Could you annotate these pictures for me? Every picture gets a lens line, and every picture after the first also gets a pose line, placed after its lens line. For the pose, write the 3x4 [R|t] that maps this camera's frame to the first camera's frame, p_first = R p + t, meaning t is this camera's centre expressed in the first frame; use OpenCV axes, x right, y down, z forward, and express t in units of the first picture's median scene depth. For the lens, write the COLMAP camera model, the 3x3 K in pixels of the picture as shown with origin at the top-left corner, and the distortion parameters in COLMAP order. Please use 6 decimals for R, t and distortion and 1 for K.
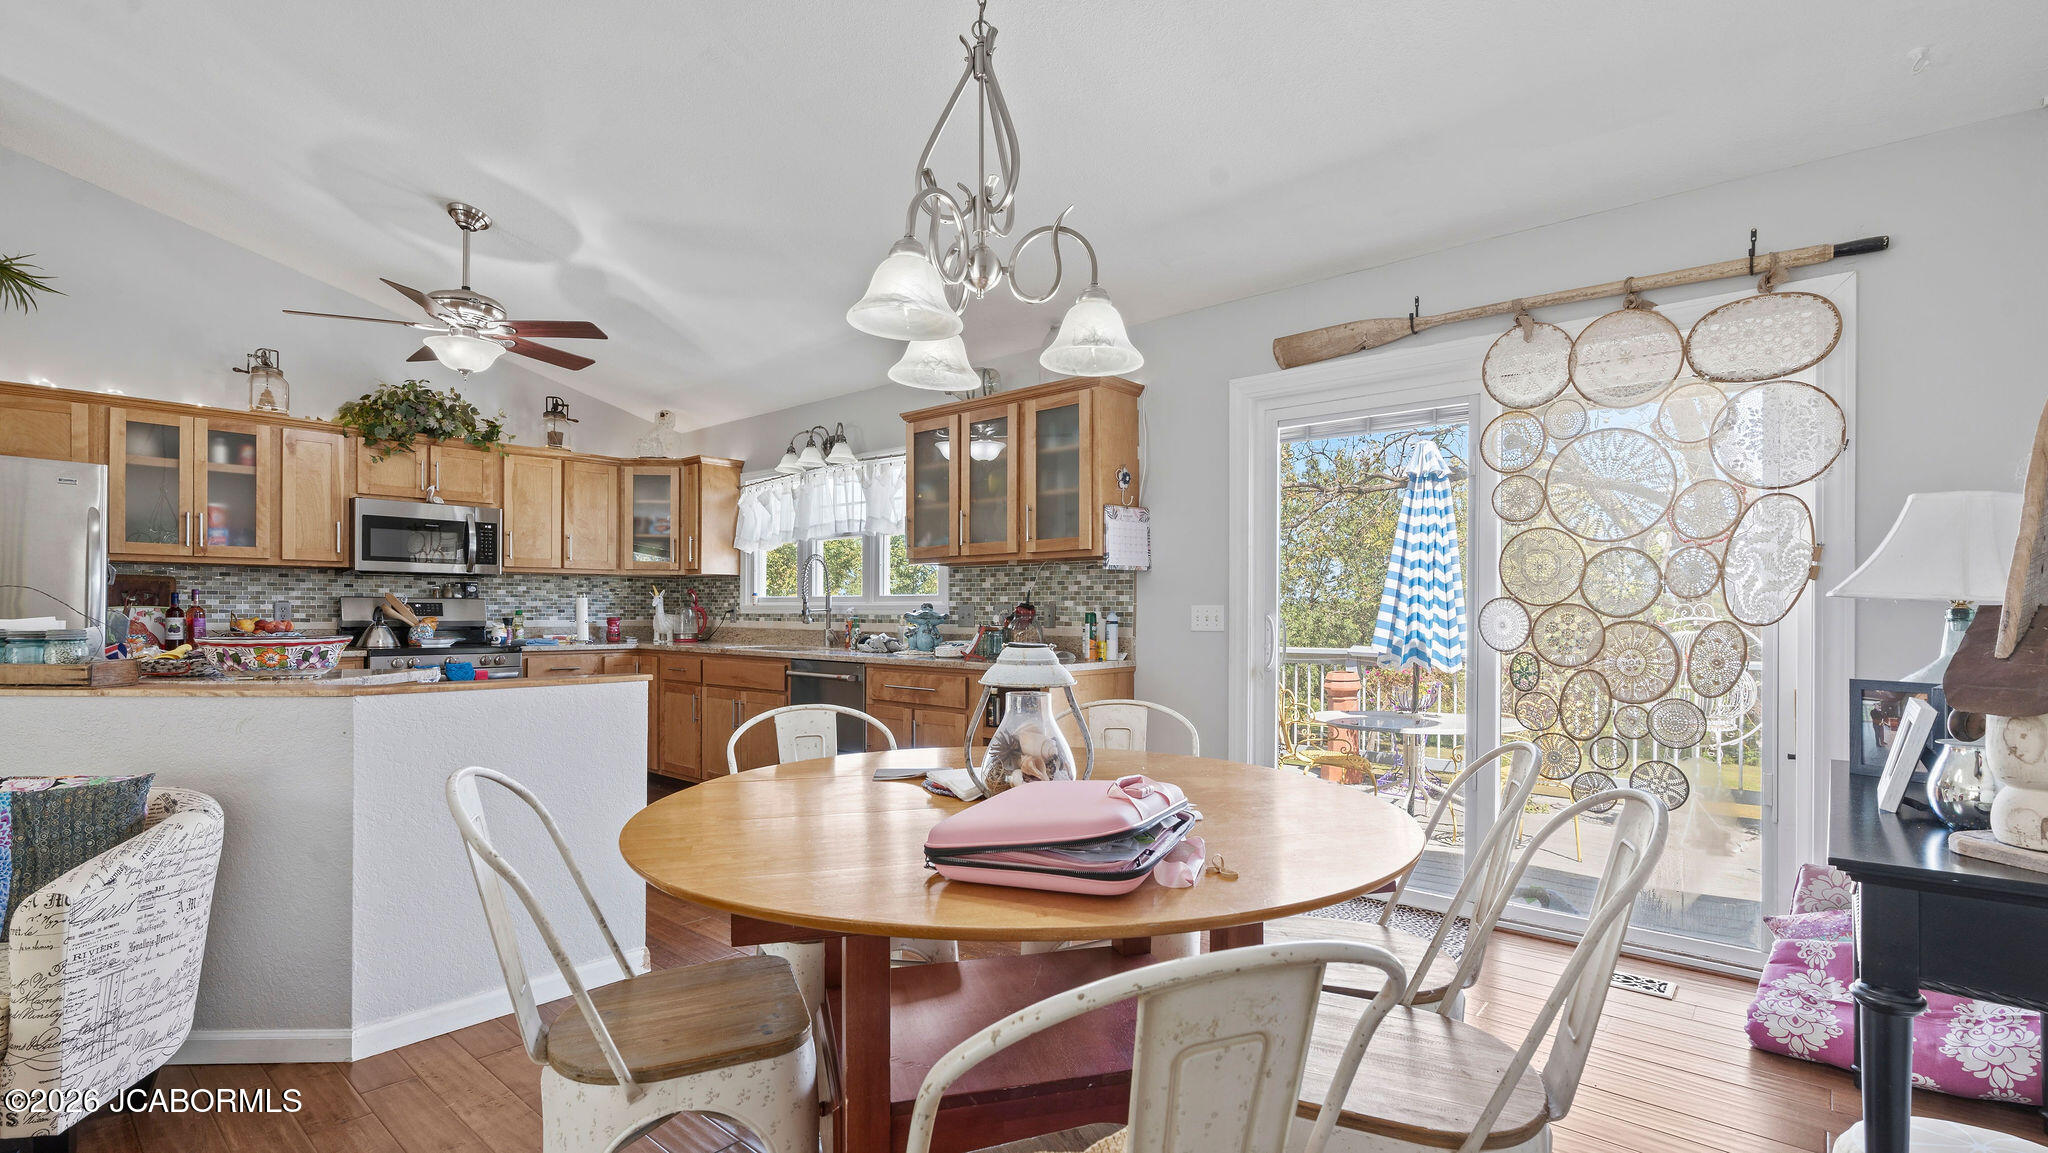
lens RADIAL K [[921.2, 0, 1013.0], [0, 921.2, 608.4], [0, 0, 1]] dist [-0.012573, 0.004517]
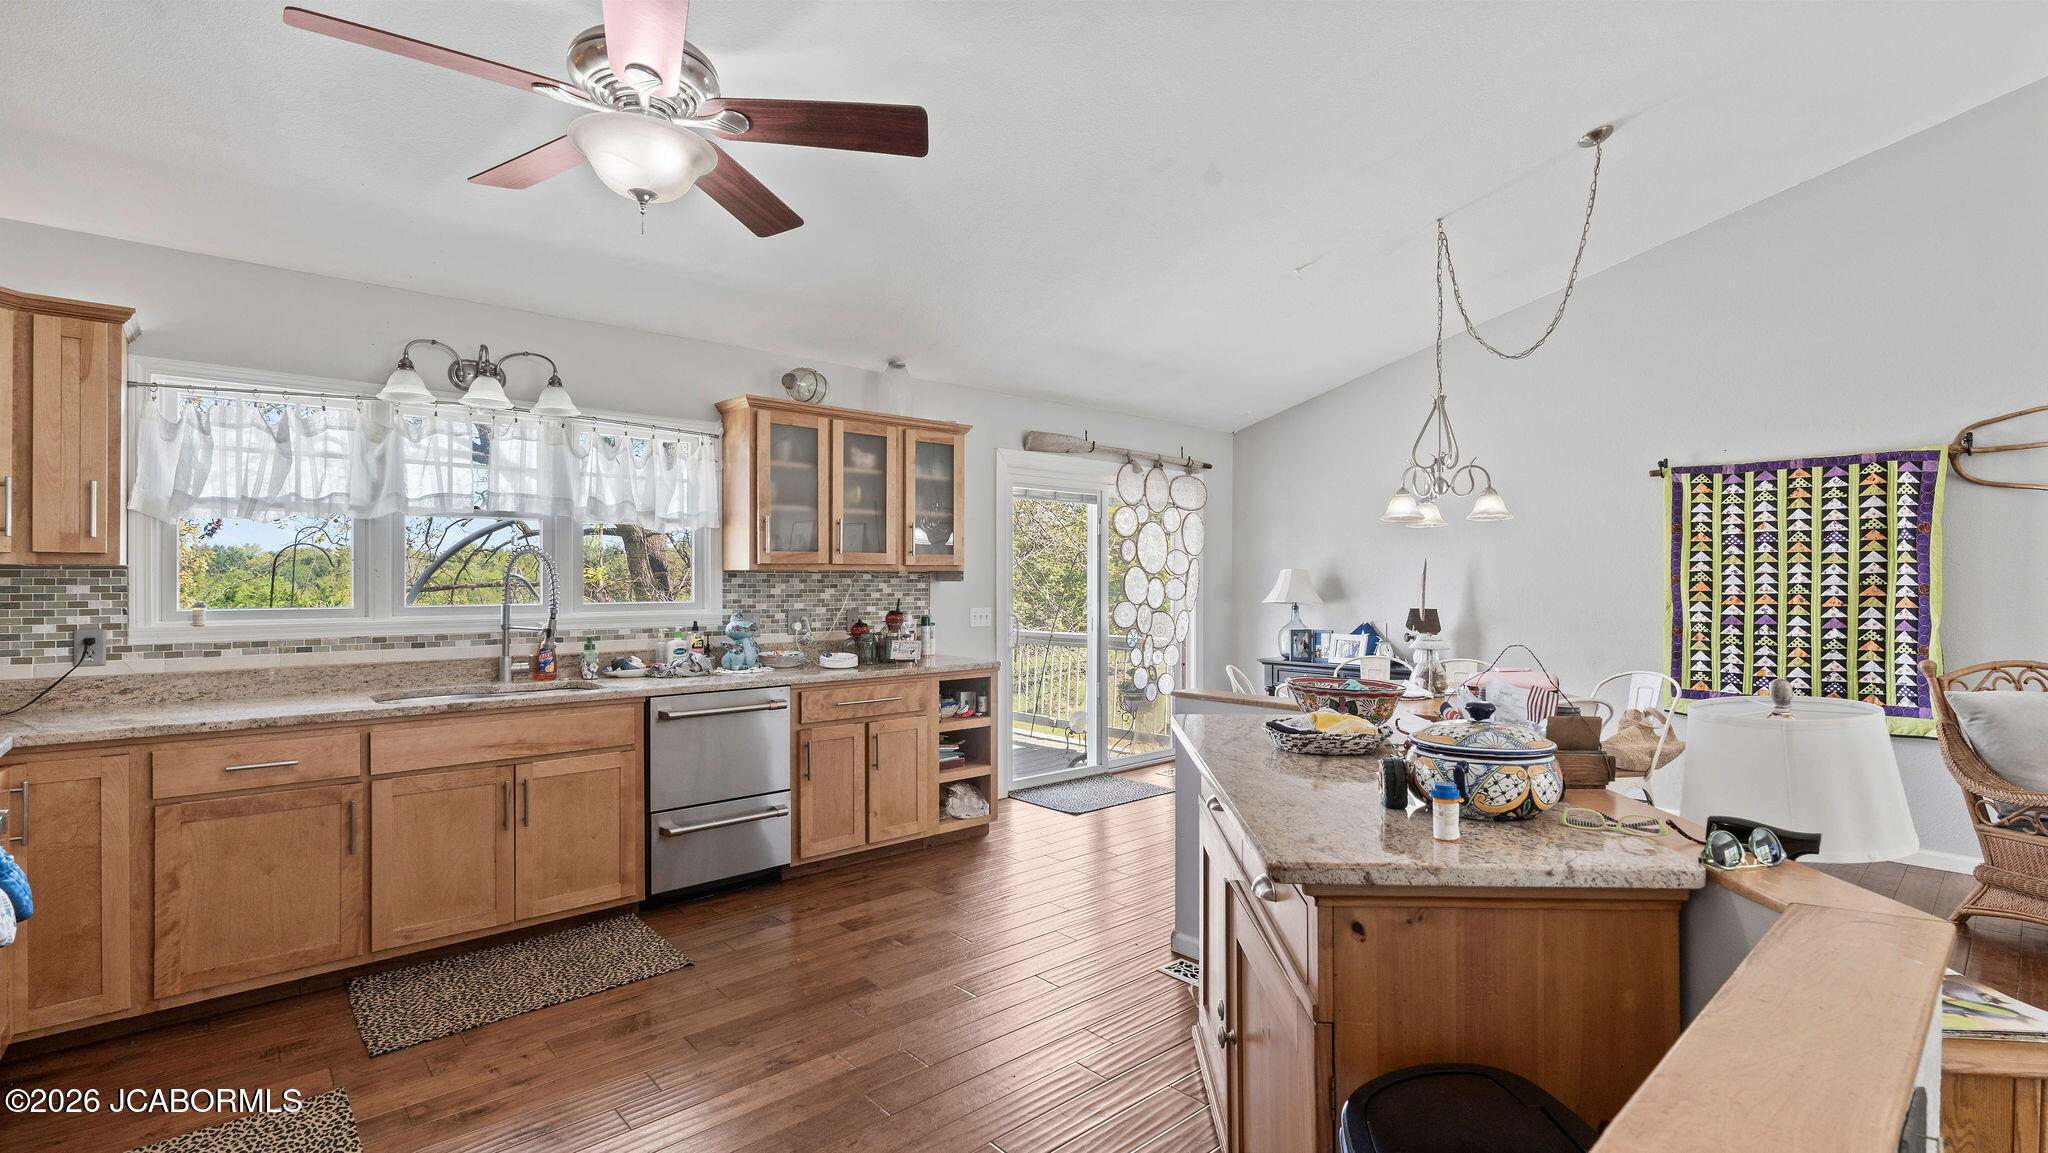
lens RADIAL K [[921.2, 0, 1023.6], [0, 921.2, 578.0], [0, 0, 1]] dist [-0.012573, 0.004517]
pose [[0.127851, -0.001028, 0.991793, -0.878461], [-0.000879, 0.999999, 0.001150, -0.038113], [-0.991793, -0.001018, 0.127850, 0.590416]]
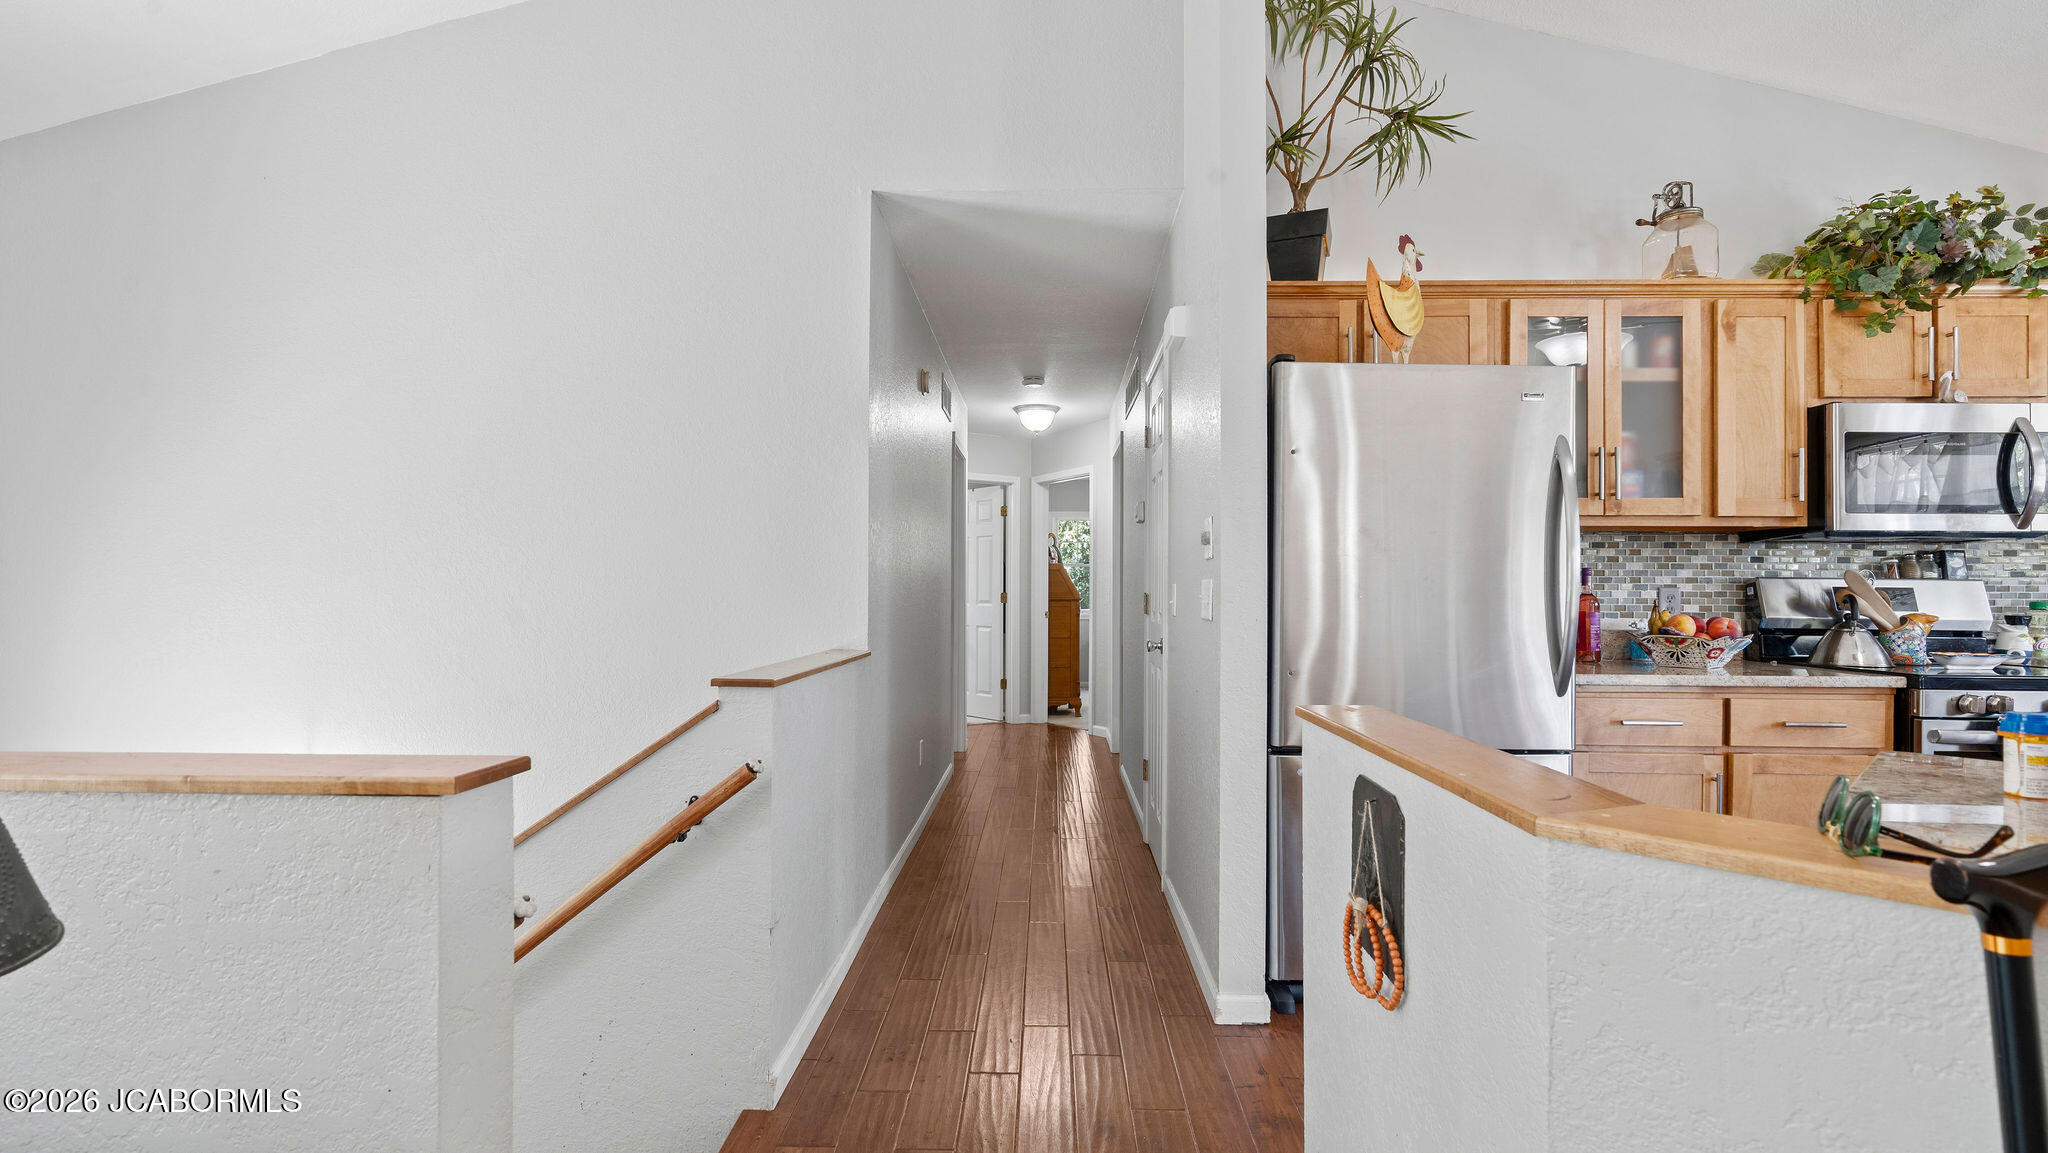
lens RADIAL K [[921.2, 0, 1020.4], [0, 921.2, 585.0], [0, 0, 1]] dist [-0.012573, 0.004517]
pose [[0.635889, -0.003908, -0.771770, -0.588522], [-0.002430, 0.999972, -0.007065, -0.002644], [0.771776, 0.006368, 0.635862, 0.245082]]
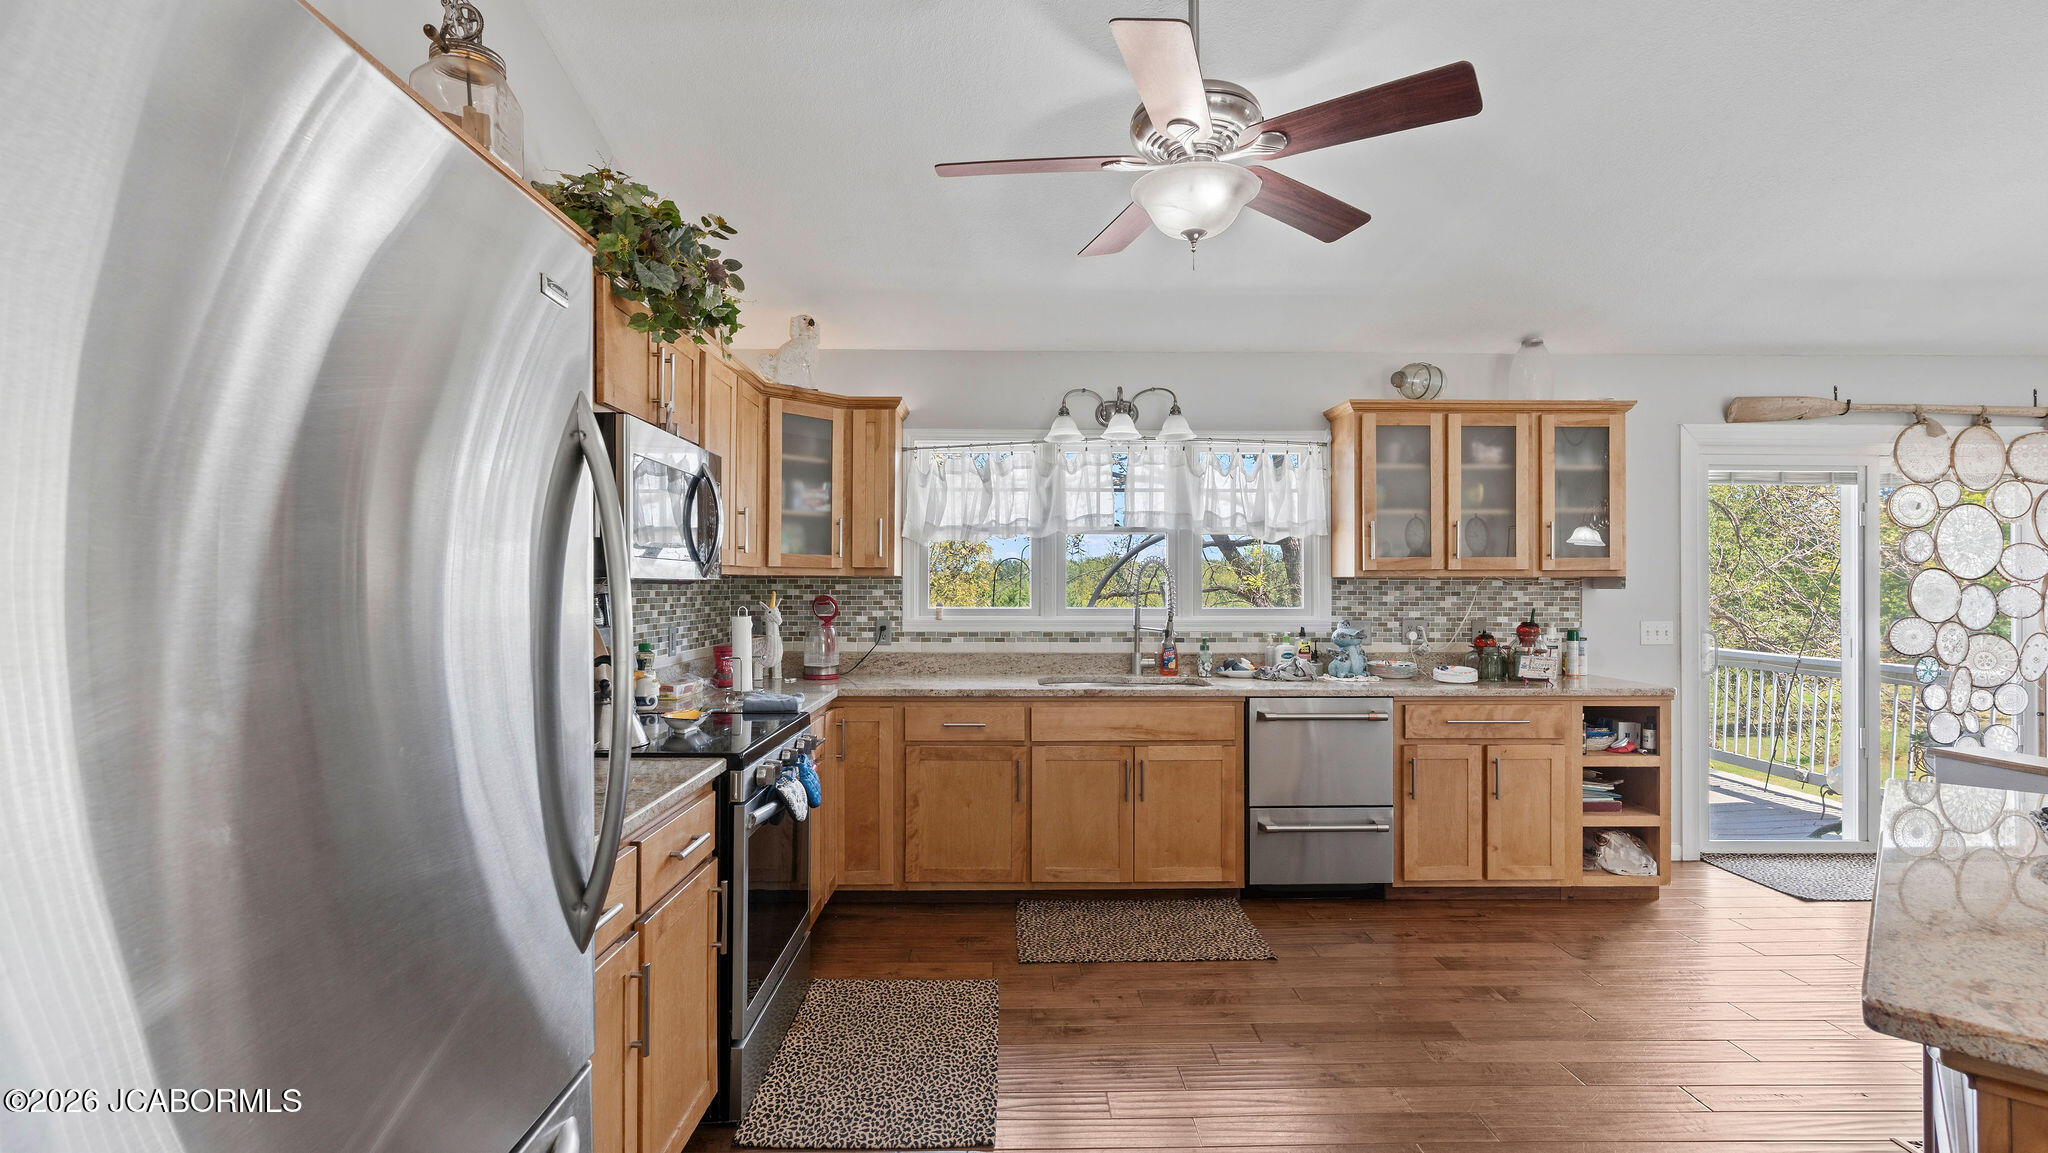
lens RADIAL K [[921.2, 0, 1018.7], [0, 921.2, 579.3], [0, 0, 1]] dist [-0.012573, 0.004517]
pose [[0.744783, 0.002908, 0.667301, -0.855030], [-0.000297, 0.999992, -0.004027, -0.038576], [-0.667307, 0.002801, 0.744778, 0.533759]]
